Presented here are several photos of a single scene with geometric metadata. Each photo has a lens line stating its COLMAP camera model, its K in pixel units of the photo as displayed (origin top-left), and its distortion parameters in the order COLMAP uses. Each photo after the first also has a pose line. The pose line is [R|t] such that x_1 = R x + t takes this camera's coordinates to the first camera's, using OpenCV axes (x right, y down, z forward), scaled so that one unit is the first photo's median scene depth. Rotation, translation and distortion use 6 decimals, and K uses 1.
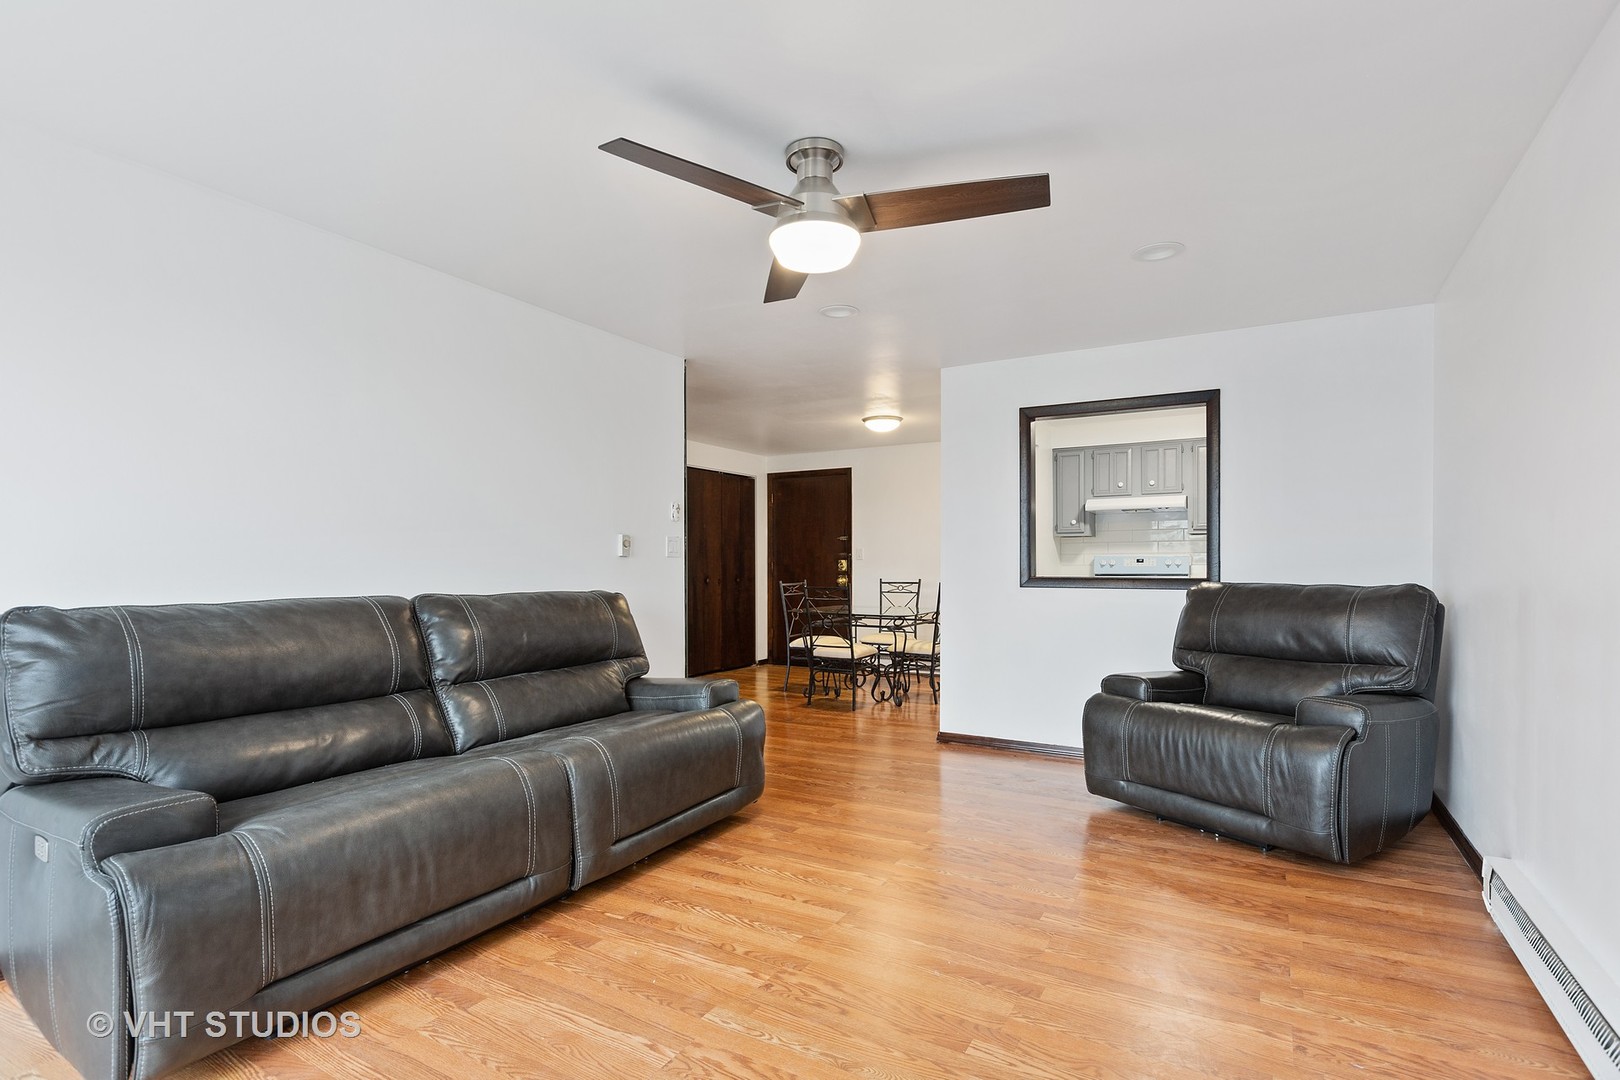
lens RADIAL K [[790.0, 0, 816.5], [0, 790.0, 553.8], [0, 0, 1]] dist [0.000994, 0.000066]
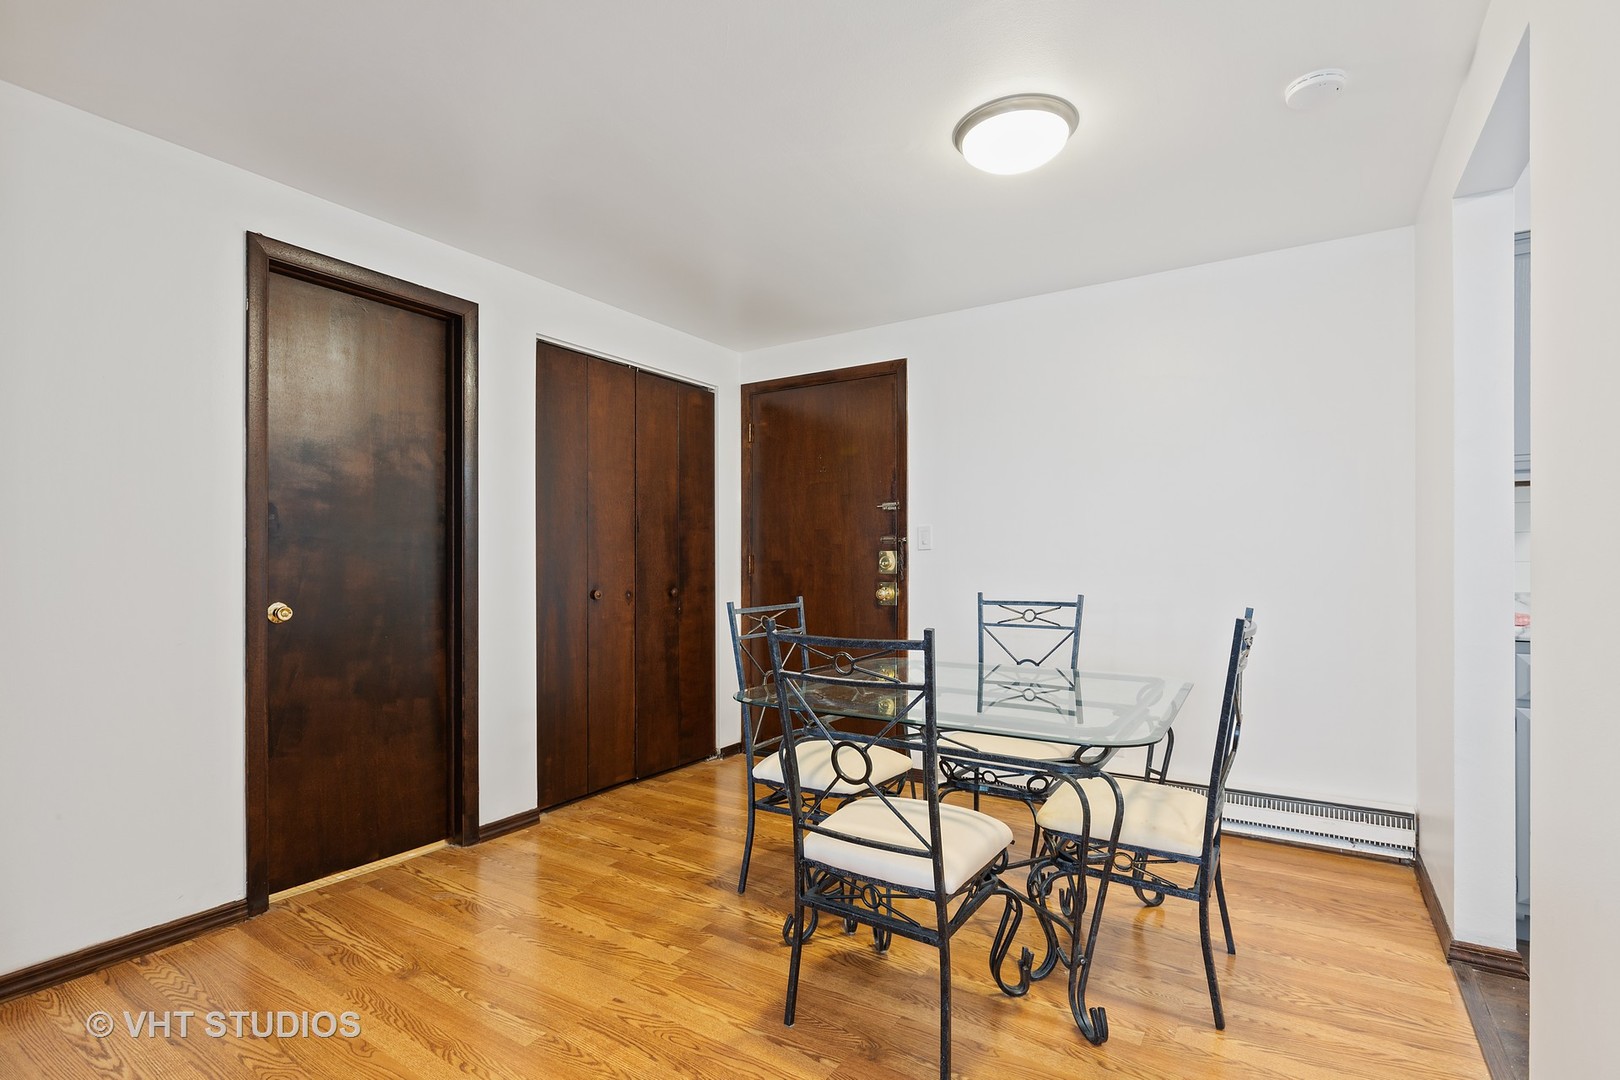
lens RADIAL K [[790.0, 0, 804.7], [0, 790.0, 544.6], [0, 0, 1]] dist [0.000994, 0.000066]
pose [[0.998312, 0.000451, -0.058079, 0.010301], [-0.000992, 0.999956, -0.009277, 0.008569], [0.058072, 0.009319, 0.998269, 0.513596]]
